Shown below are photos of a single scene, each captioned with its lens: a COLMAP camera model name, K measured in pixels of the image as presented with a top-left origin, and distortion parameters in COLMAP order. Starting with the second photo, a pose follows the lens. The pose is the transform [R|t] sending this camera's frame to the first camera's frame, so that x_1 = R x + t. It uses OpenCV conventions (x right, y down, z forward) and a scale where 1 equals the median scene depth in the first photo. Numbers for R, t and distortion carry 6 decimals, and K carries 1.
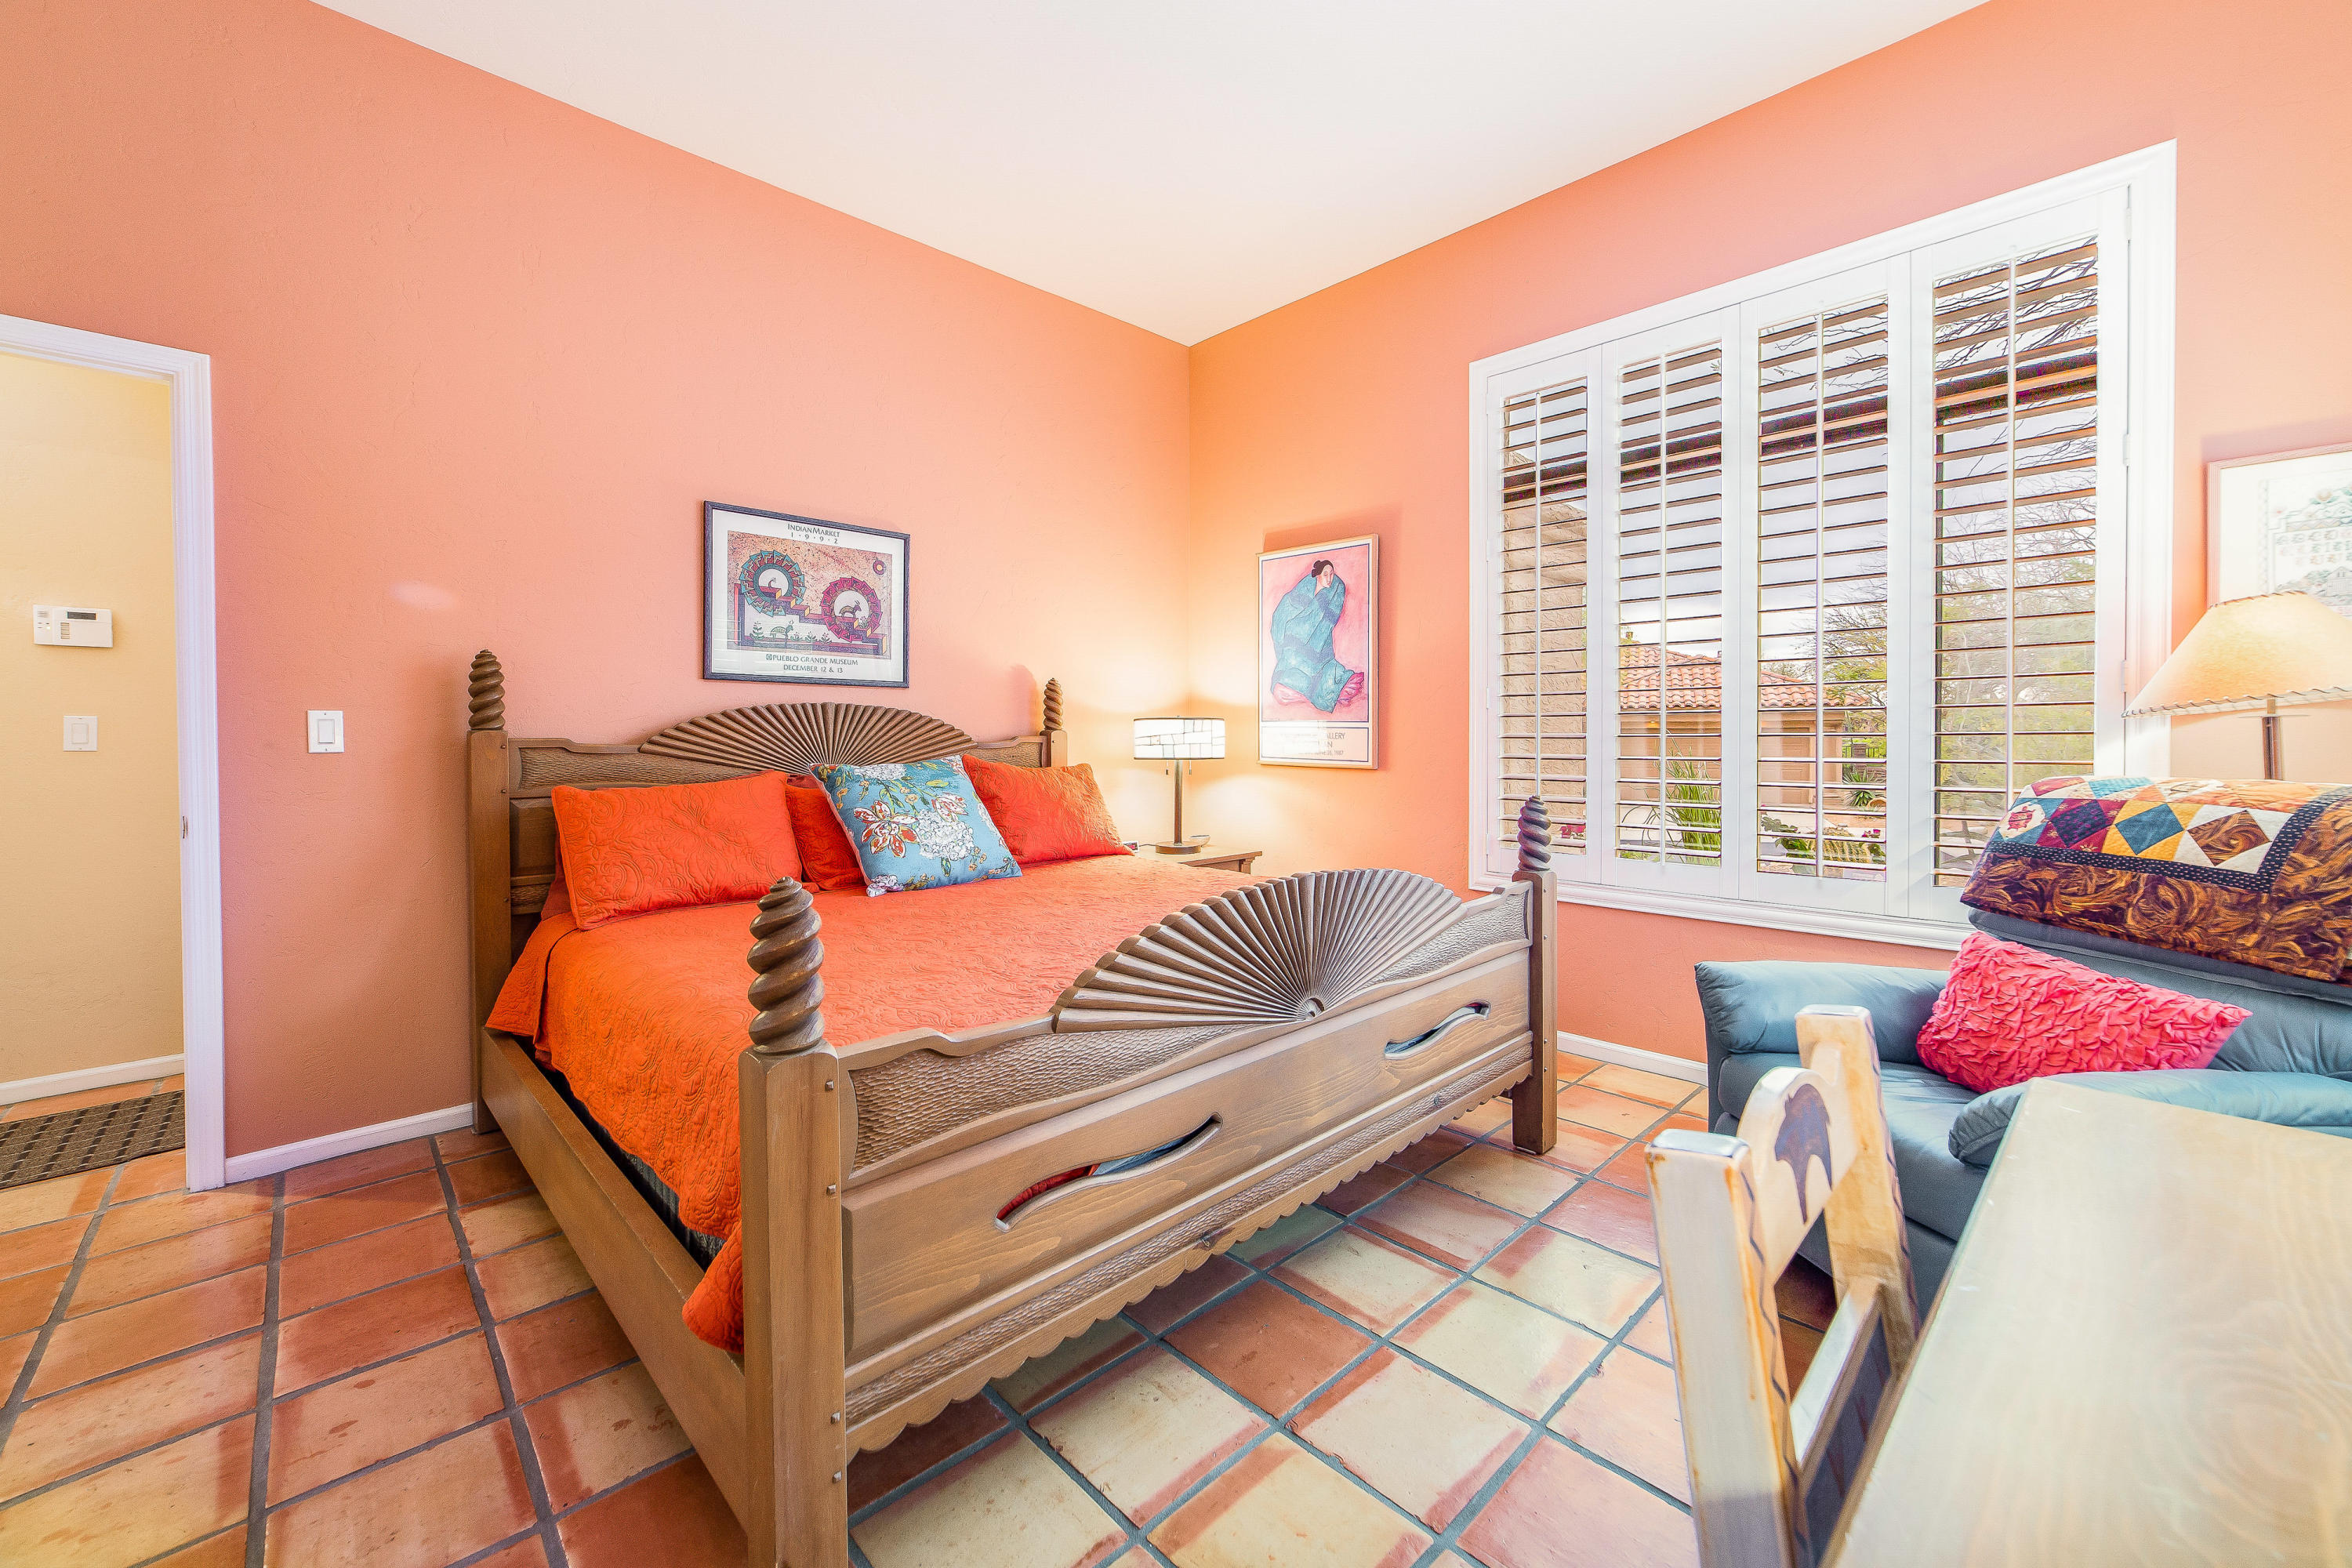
lens RADIAL K [[927.5, 0, 1181.2], [0, 927.5, 756.2], [0, 0, 1]] dist [-0.009457, 0.000564]
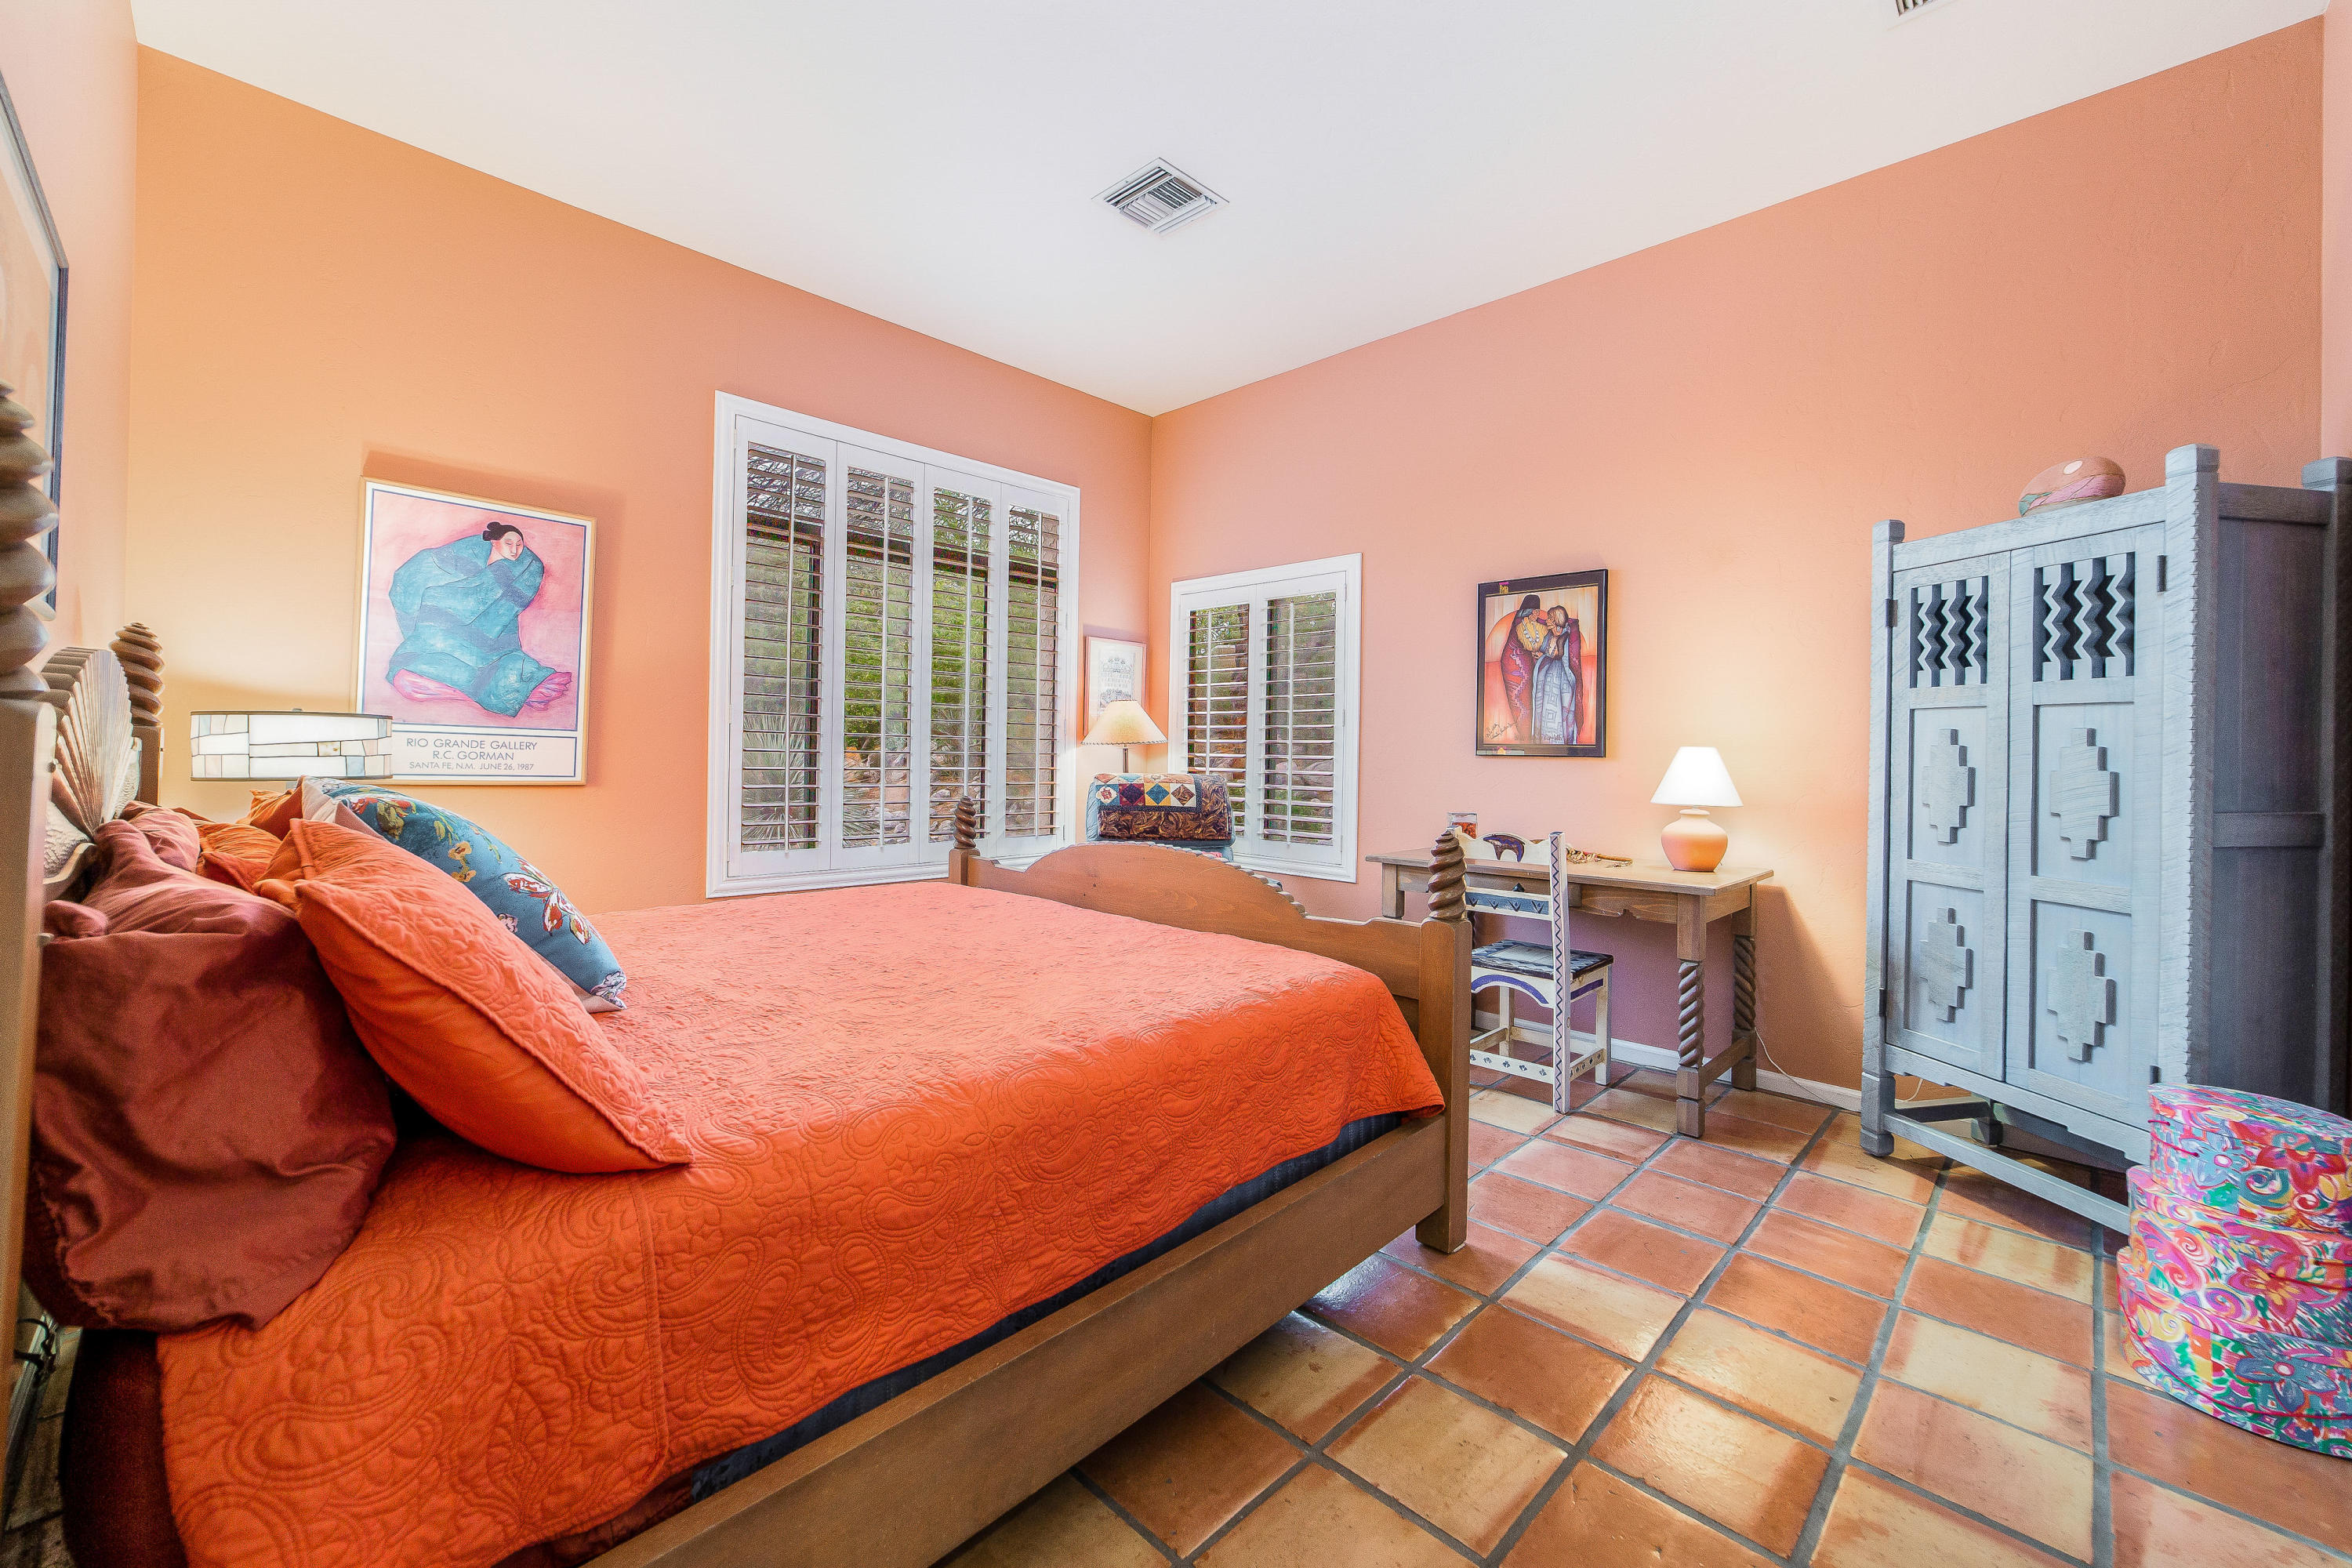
lens RADIAL K [[927.5, 0, 1181.2], [0, 927.5, 756.2], [0, 0, 1]] dist [-0.009457, 0.000564]
pose [[-0.020338, -0.000541, 0.999793, -0.680322], [0.004601, 0.999989, 0.000634, -0.011379], [-0.999783, 0.004613, -0.020335, 0.462370]]
